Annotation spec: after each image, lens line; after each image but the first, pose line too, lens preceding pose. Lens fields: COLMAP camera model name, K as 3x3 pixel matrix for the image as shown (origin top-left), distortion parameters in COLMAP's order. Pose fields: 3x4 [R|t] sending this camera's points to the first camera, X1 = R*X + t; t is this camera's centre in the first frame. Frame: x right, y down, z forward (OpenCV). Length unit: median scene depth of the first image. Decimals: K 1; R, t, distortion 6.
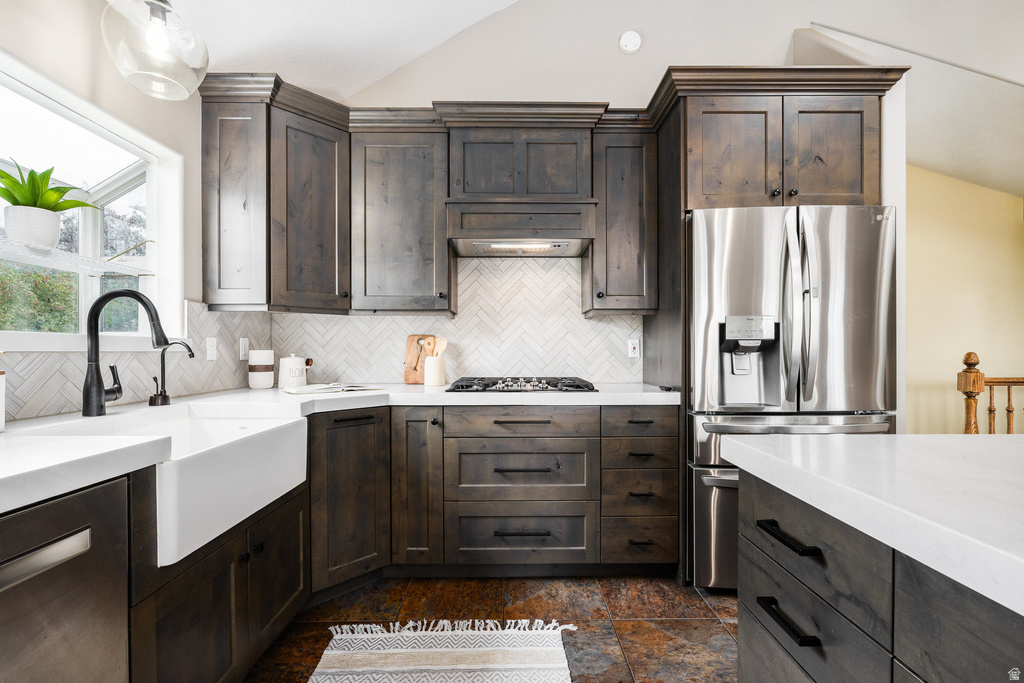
lens RADIAL K [[460.6, 0, 512.6], [0, 460.6, 352.3], [0, 0, 1]] dist [-0.013580, 0.000763]
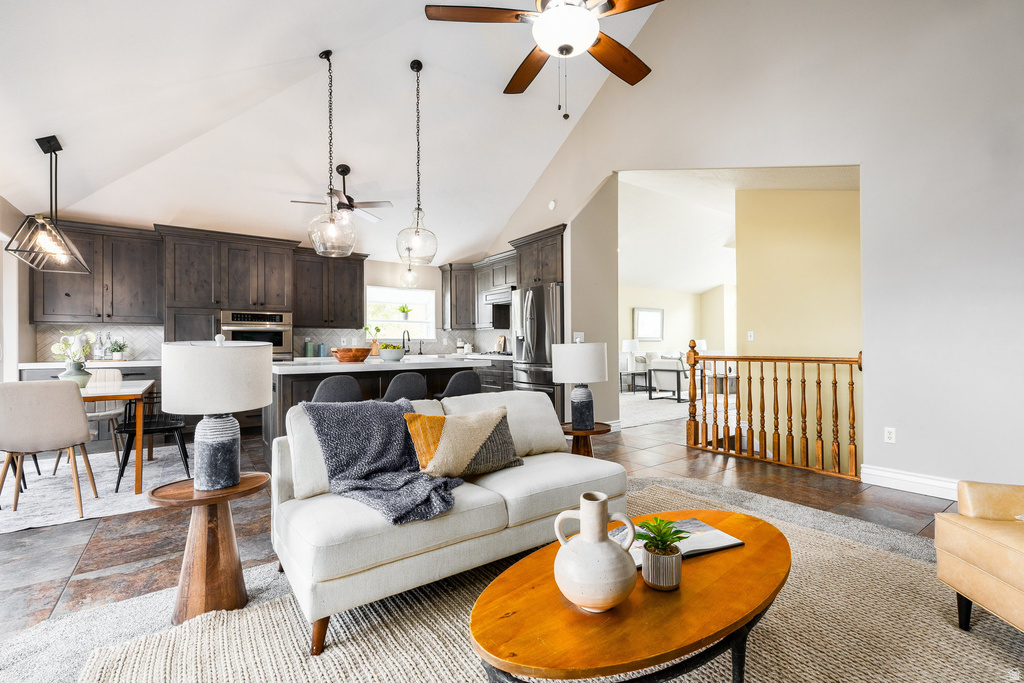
lens RADIAL K [[456.5, 0, 531.7], [0, 456.5, 342.1], [0, 0, 1]] dist [0.001672, 0.000343]
pose [[0.593684, -0.009332, -0.804644, 2.582001], [0.003062, 0.999952, -0.009339, 0.029843], [0.804692, 0.003081, 0.593684, -0.550637]]
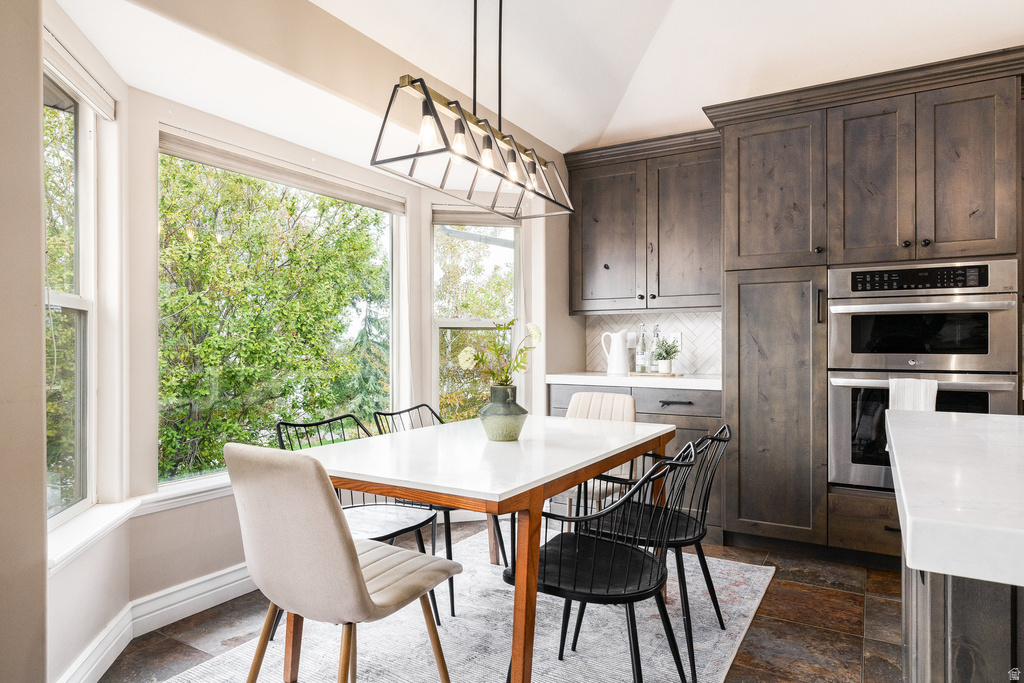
lens RADIAL K [[609.8, 0, 511.8], [0, 609.8, 342.2], [0, 0, 1]] dist [-0.007077, 0.004088]
pose [[-0.513181, -0.004078, -0.858271, 1.208982], [-0.002962, 0.999991, -0.002980, 0.008253], [0.858275, 0.001013, -0.513189, -0.343678]]
